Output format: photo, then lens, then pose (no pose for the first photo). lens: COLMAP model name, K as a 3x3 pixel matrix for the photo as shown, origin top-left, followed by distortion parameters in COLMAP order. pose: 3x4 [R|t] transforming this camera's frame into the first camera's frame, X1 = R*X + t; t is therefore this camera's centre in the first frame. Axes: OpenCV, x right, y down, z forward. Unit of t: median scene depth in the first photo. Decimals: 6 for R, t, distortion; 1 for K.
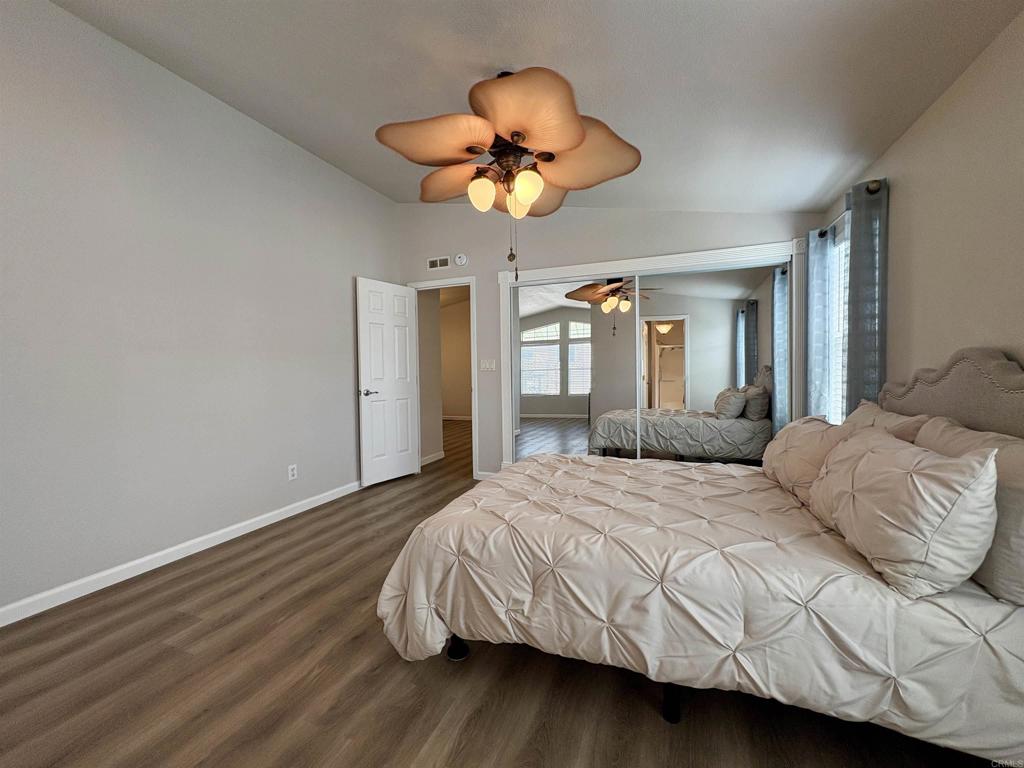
lens RADIAL K [[408.2, 0, 512.0], [0, 408.2, 384.0], [0, 0, 1]] dist [0.002140, -0.000006]
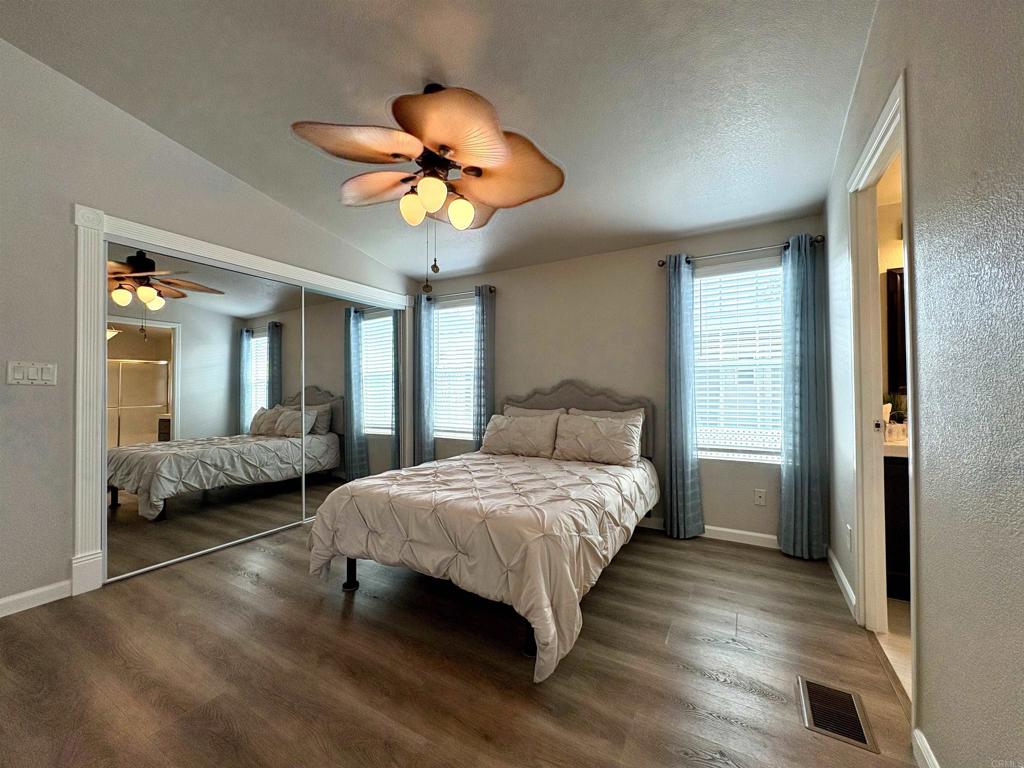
lens RADIAL K [[408.2, 0, 512.0], [0, 408.2, 384.0], [0, 0, 1]] dist [0.002140, -0.000006]
pose [[0.159986, 0.026305, 0.986769, -0.648275], [0.034221, 0.998896, -0.032177, 0.003254], [-0.986526, 0.038916, 0.158909, 0.467906]]
